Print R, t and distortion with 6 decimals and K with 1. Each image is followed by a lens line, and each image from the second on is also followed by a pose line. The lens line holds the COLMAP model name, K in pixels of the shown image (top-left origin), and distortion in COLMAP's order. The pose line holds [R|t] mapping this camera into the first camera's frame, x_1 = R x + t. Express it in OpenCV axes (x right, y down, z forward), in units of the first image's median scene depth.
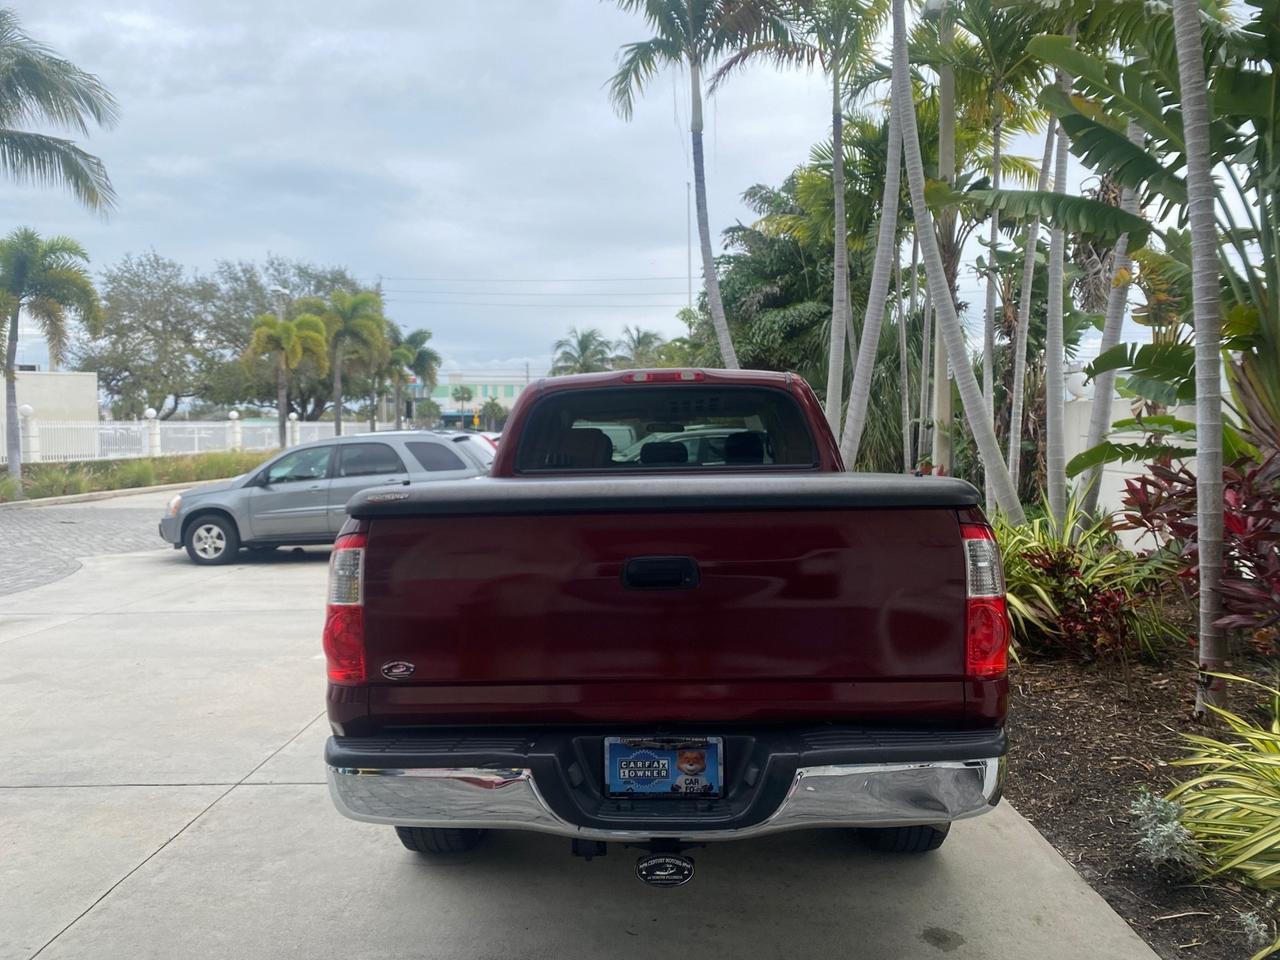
lens RADIAL K [[983.3, 0, 638.7], [0, 983.3, 472.0], [0, 0, 1]] dist [0.023976, -0.021038]
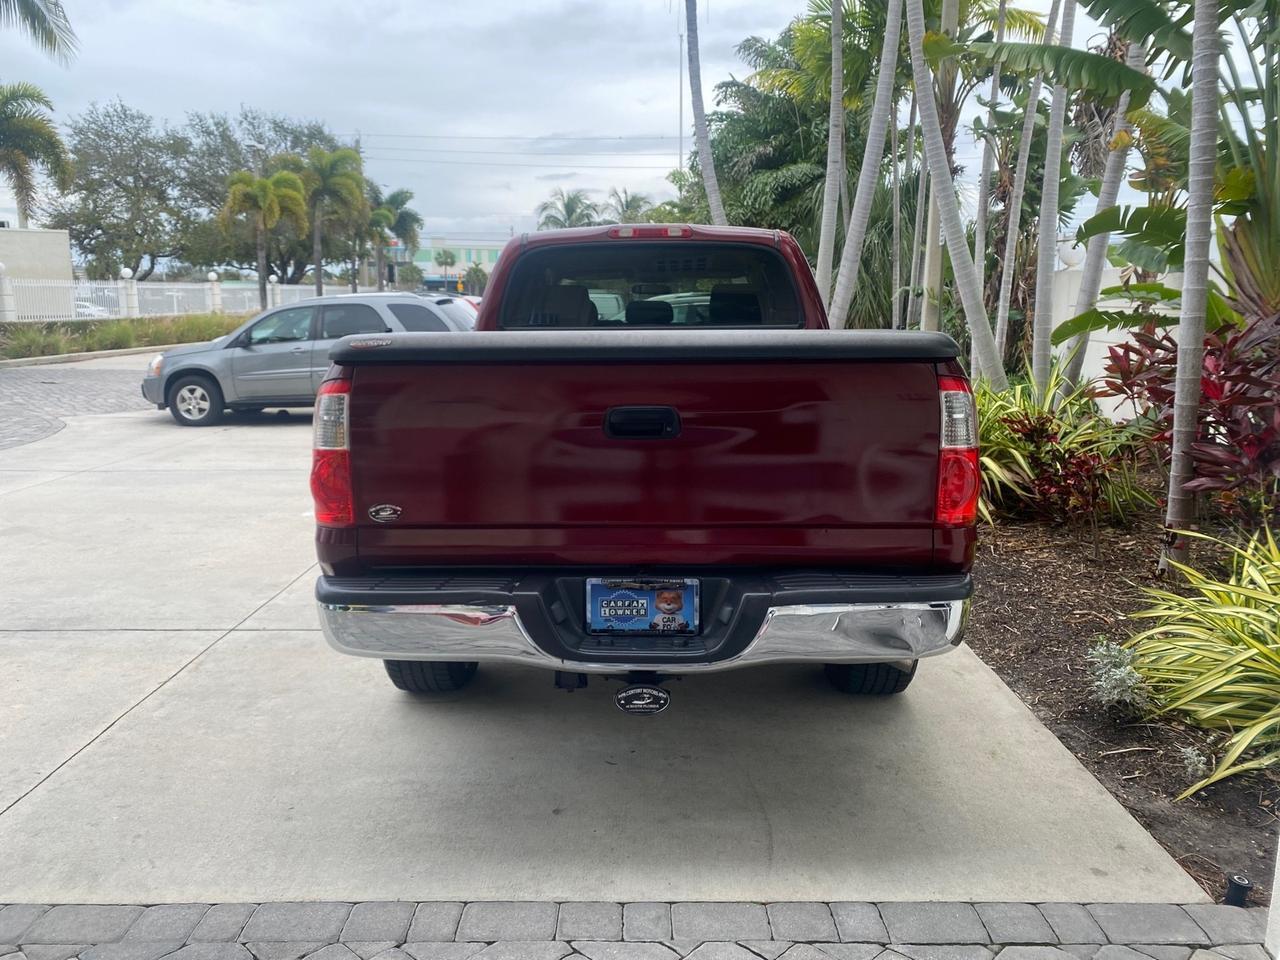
lens RADIAL K [[983.3, 0, 637.5], [0, 983.3, 467.9], [0, 0, 1]] dist [0.023976, -0.021038]
pose [[0.999853, 0.010607, 0.013441, 0.000846], [-0.012228, 0.991848, 0.126840, 0.004174], [-0.011986, -0.126986, 0.991832, -0.002693]]
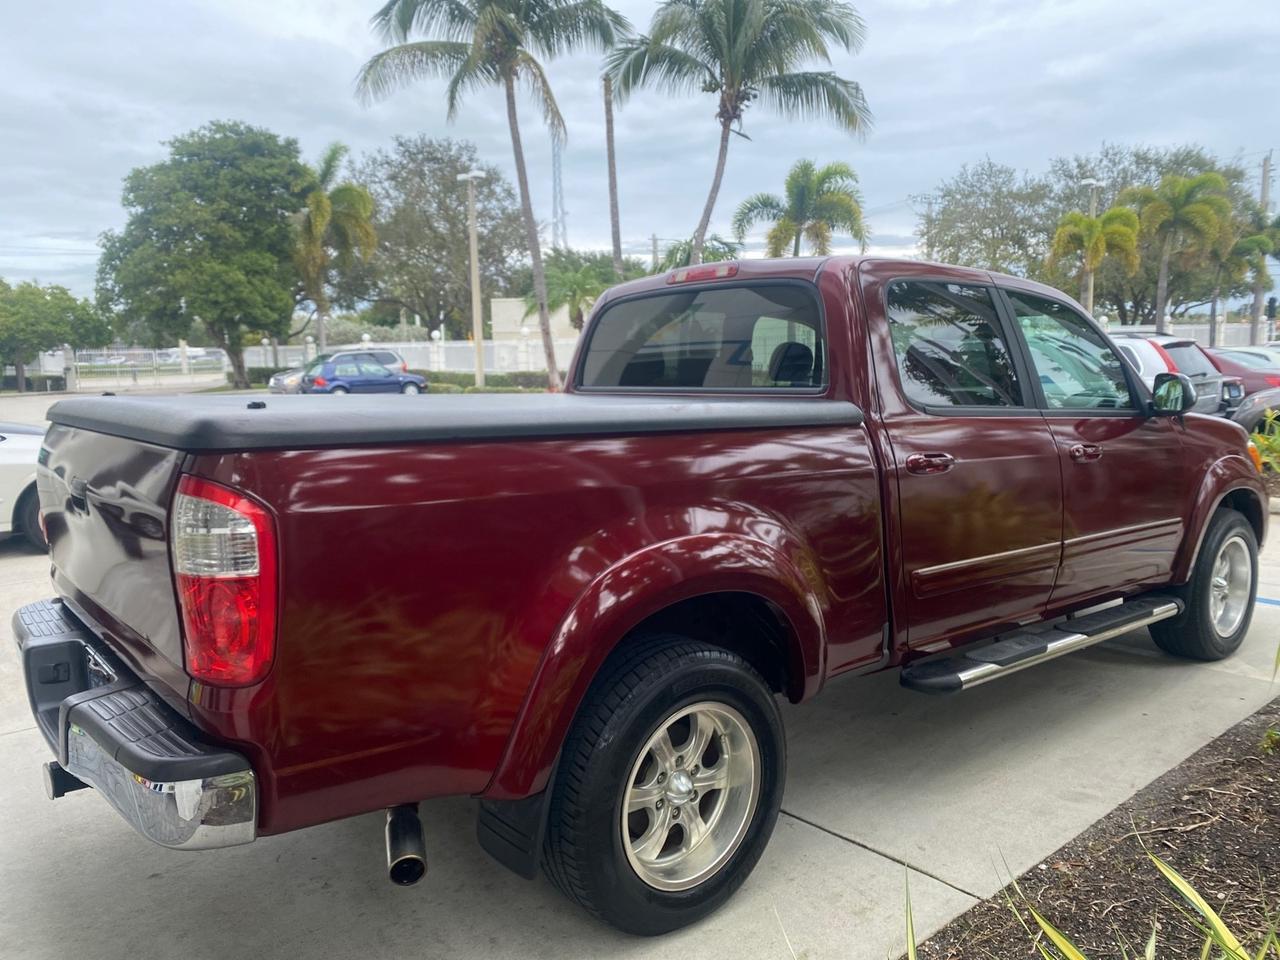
lens RADIAL K [[983.3, 0, 629.1], [0, 983.3, 471.0], [0, 0, 1]] dist [0.023976, -0.021038]
pose [[0.675407, 0.088102, -0.732164, 0.168501], [-0.018798, 0.994572, 0.102337, -0.004936], [0.737206, -0.055356, 0.673397, 0.114116]]
